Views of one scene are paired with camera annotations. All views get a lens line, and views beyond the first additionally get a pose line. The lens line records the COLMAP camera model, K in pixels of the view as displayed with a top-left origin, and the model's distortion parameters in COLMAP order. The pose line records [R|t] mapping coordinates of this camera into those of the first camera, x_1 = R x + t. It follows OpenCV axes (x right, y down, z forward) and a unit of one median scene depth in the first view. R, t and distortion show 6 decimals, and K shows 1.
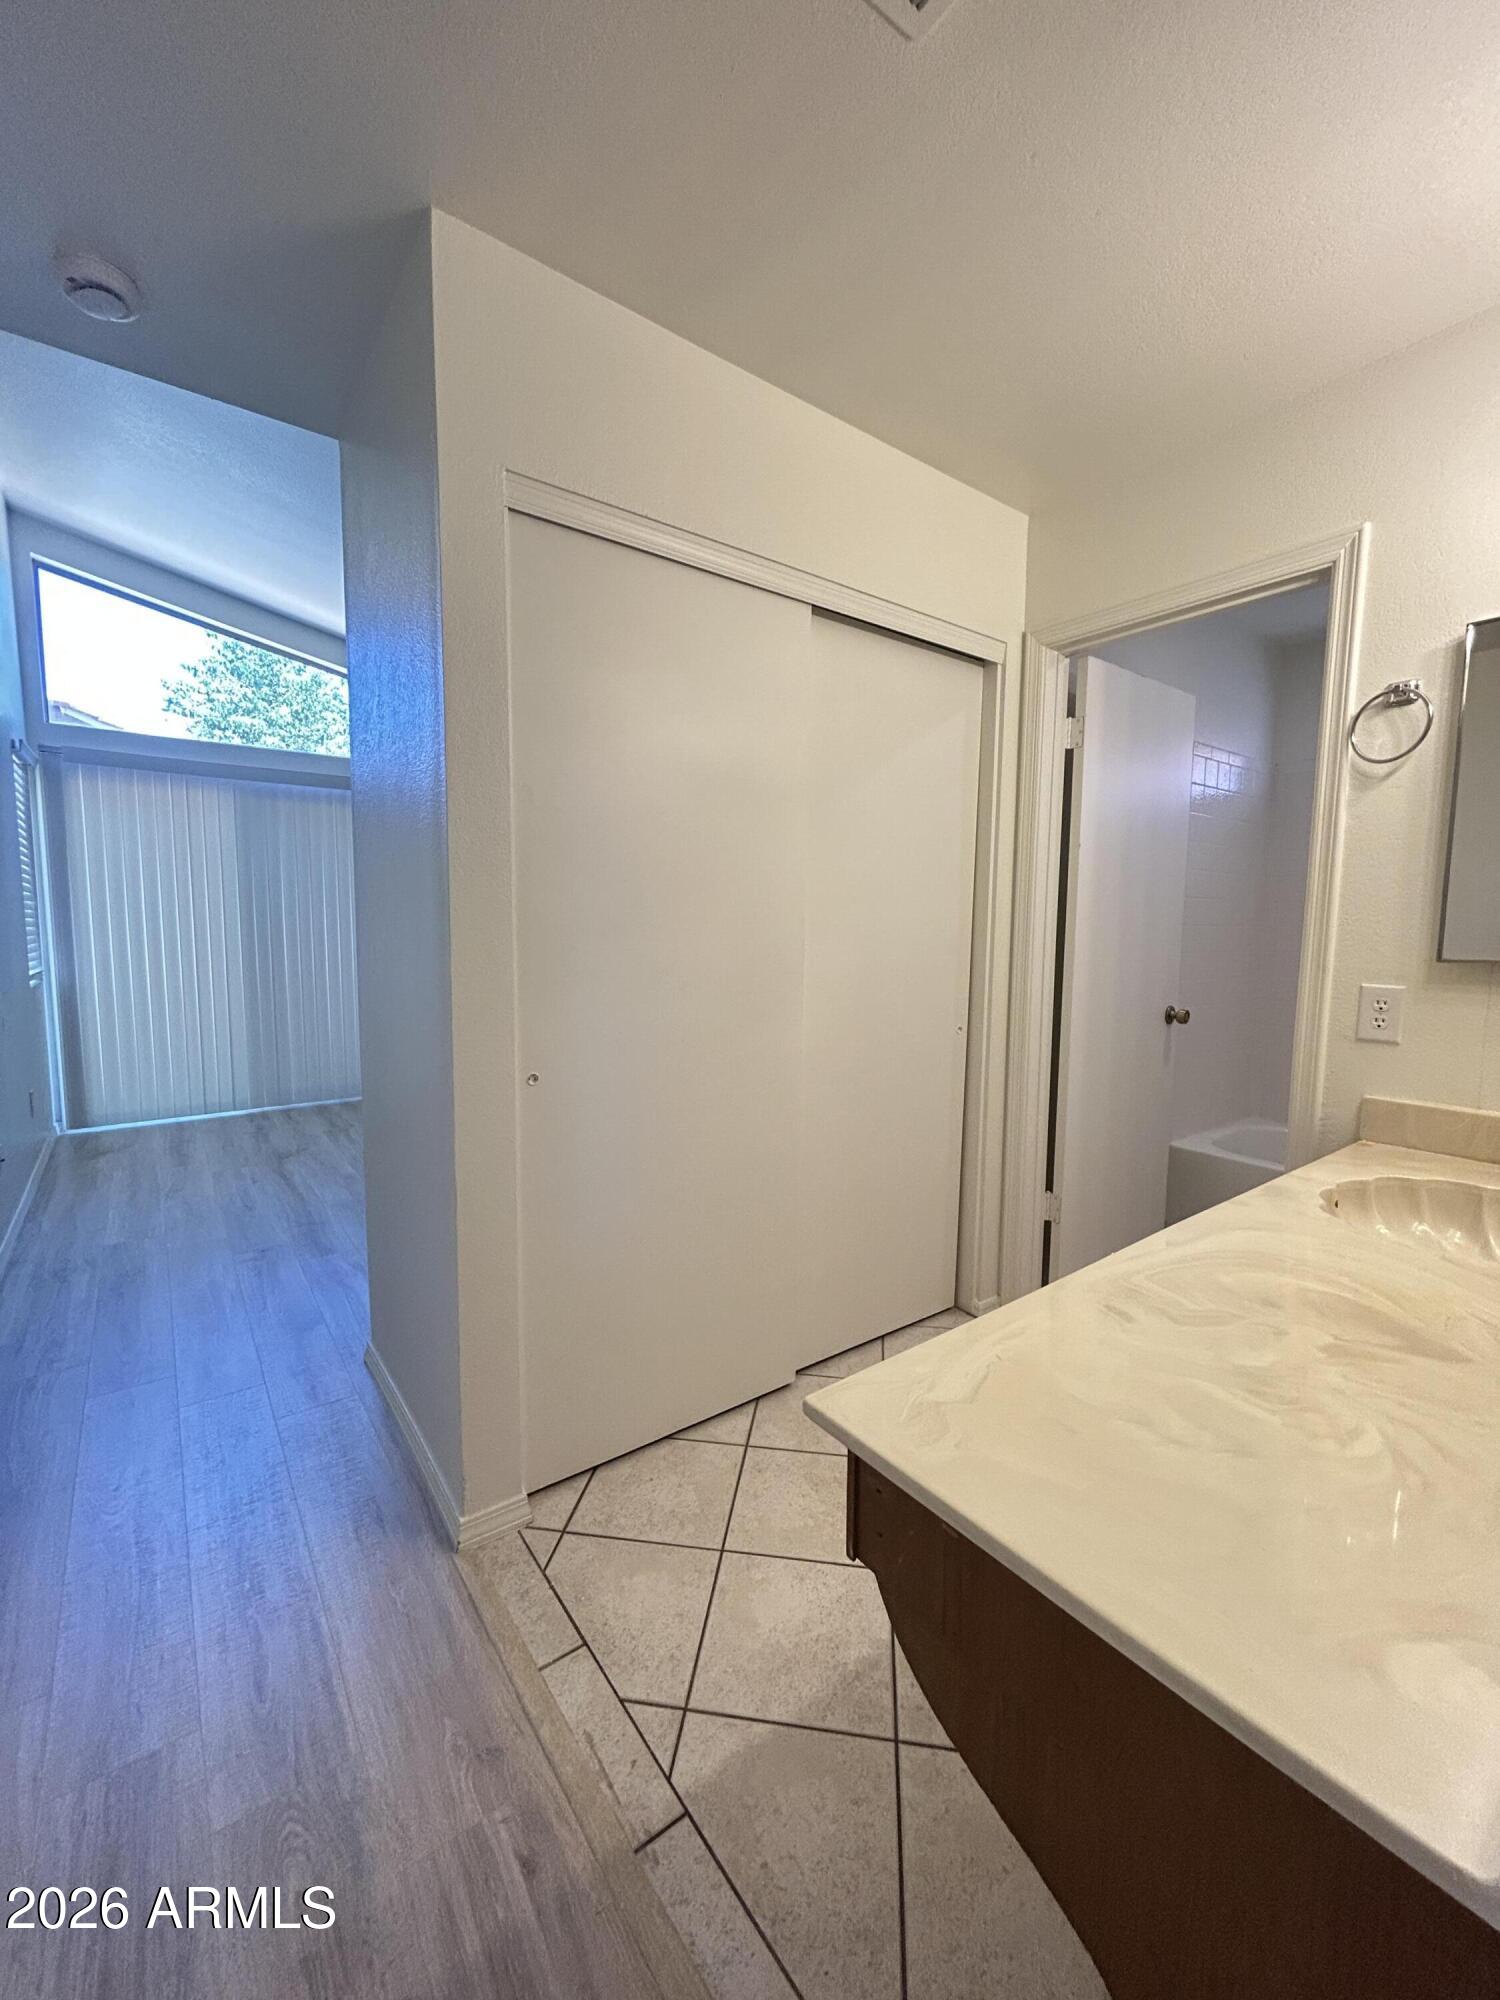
lens RADIAL K [[810.0, 0, 749.3], [0, 810.0, 1000.7], [0, 0, 1]] dist [0.006564, 0.000245]
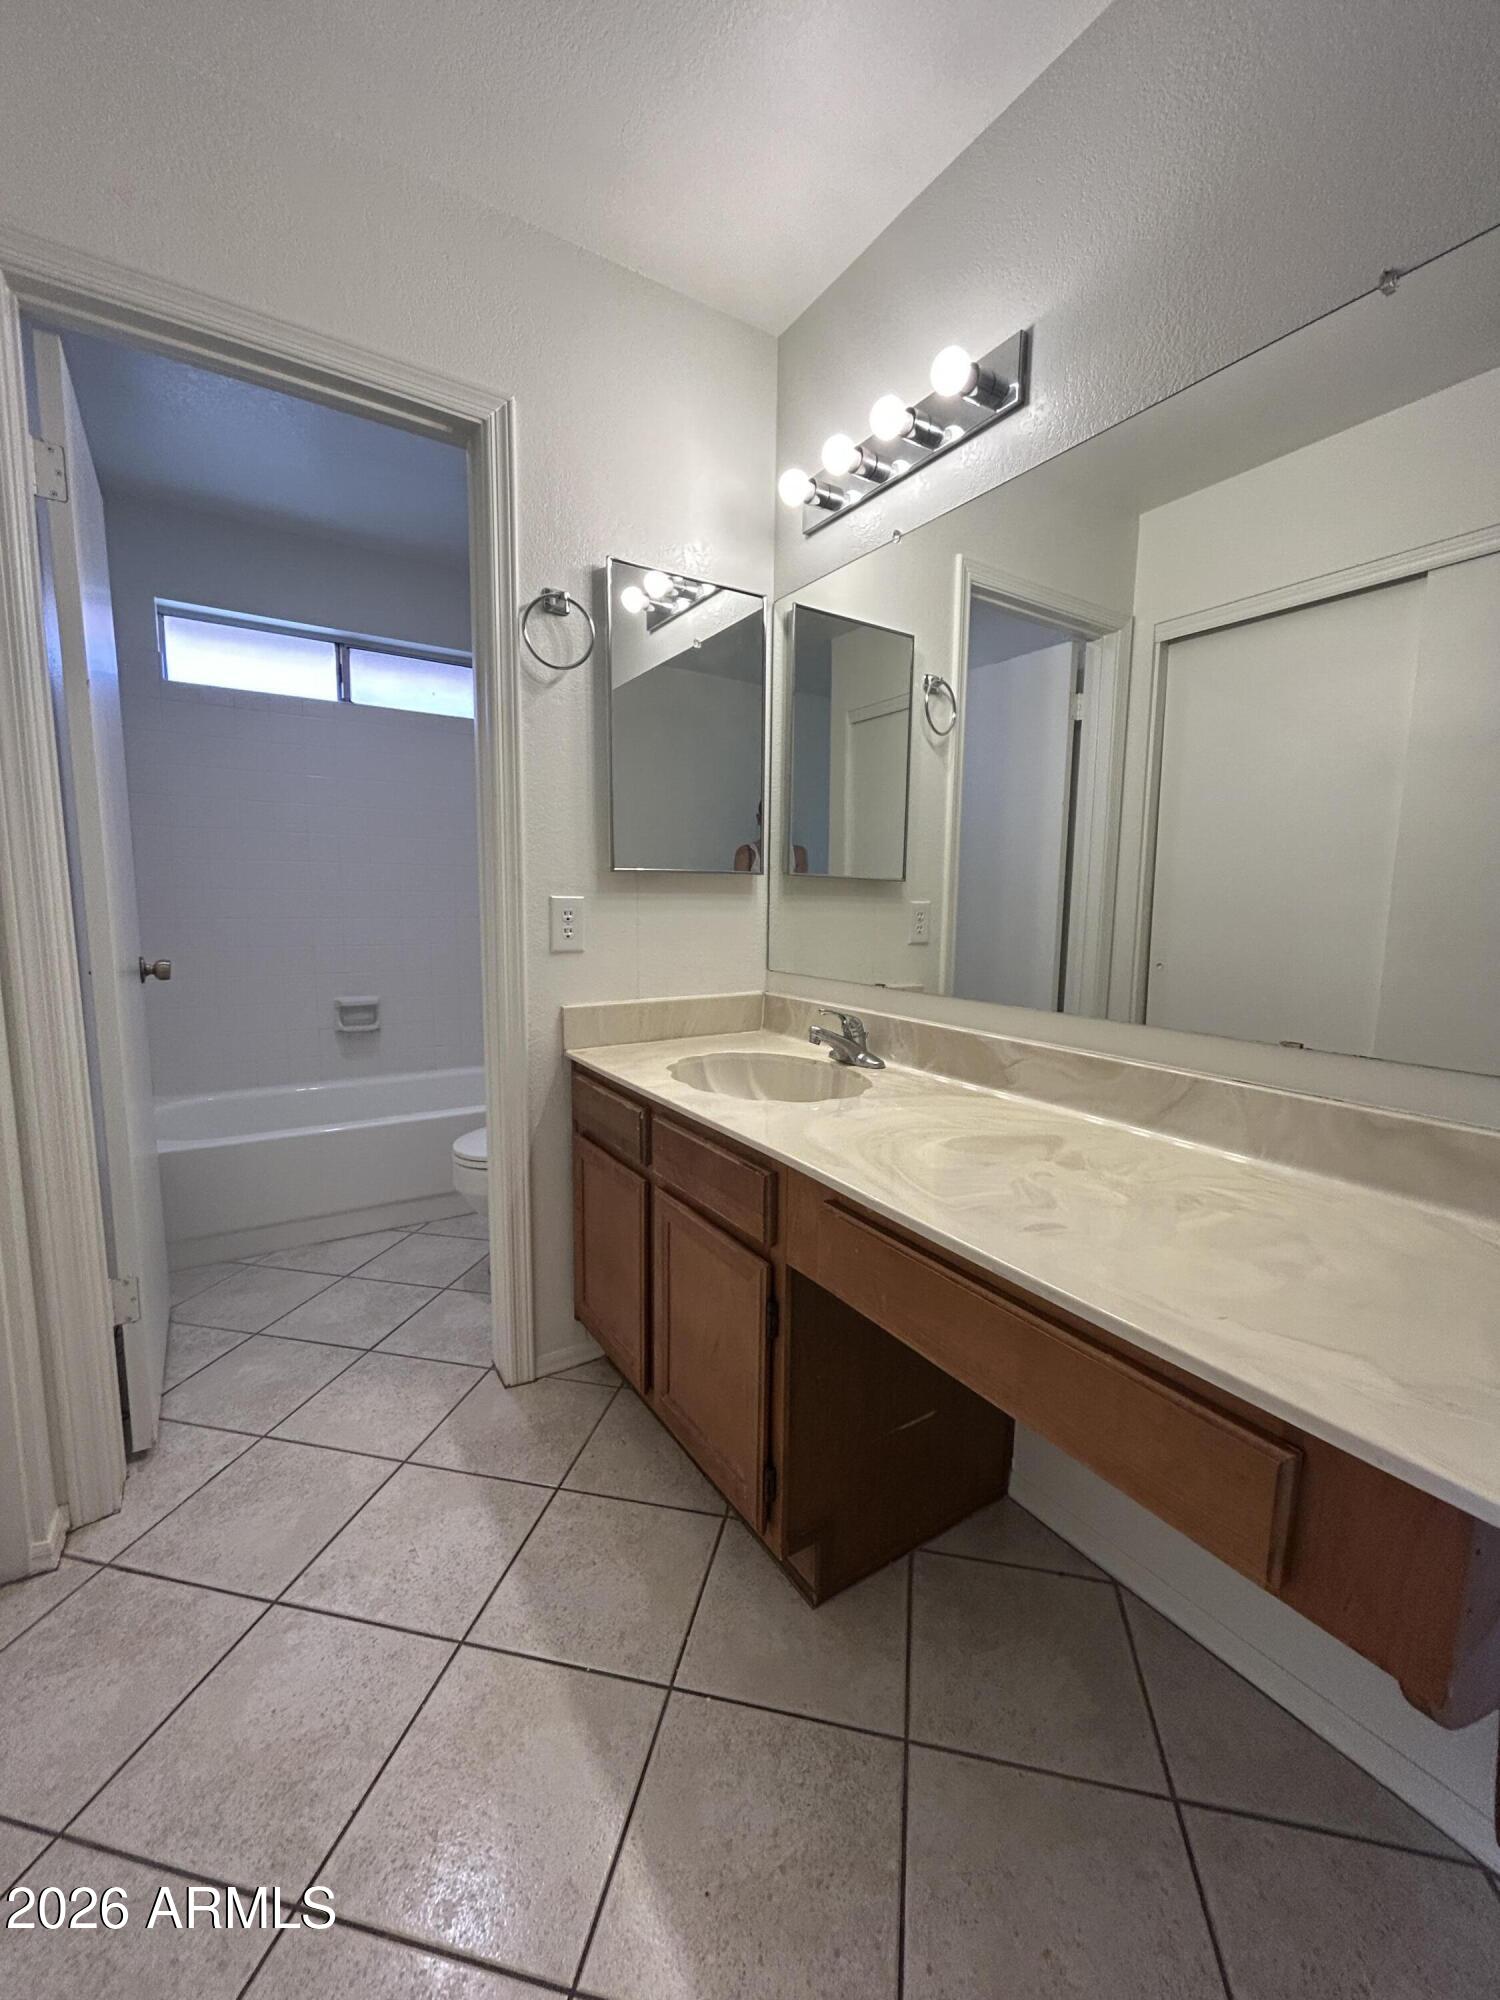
lens RADIAL K [[810.0, 0, 752.2], [0, 810.0, 997.9], [0, 0, 1]] dist [0.006564, 0.000245]
pose [[0.059915, -0.129042, 0.989827, -0.267146], [0.084587, 0.988699, 0.123775, 0.001742], [-0.994613, 0.076310, 0.070153, 0.813973]]
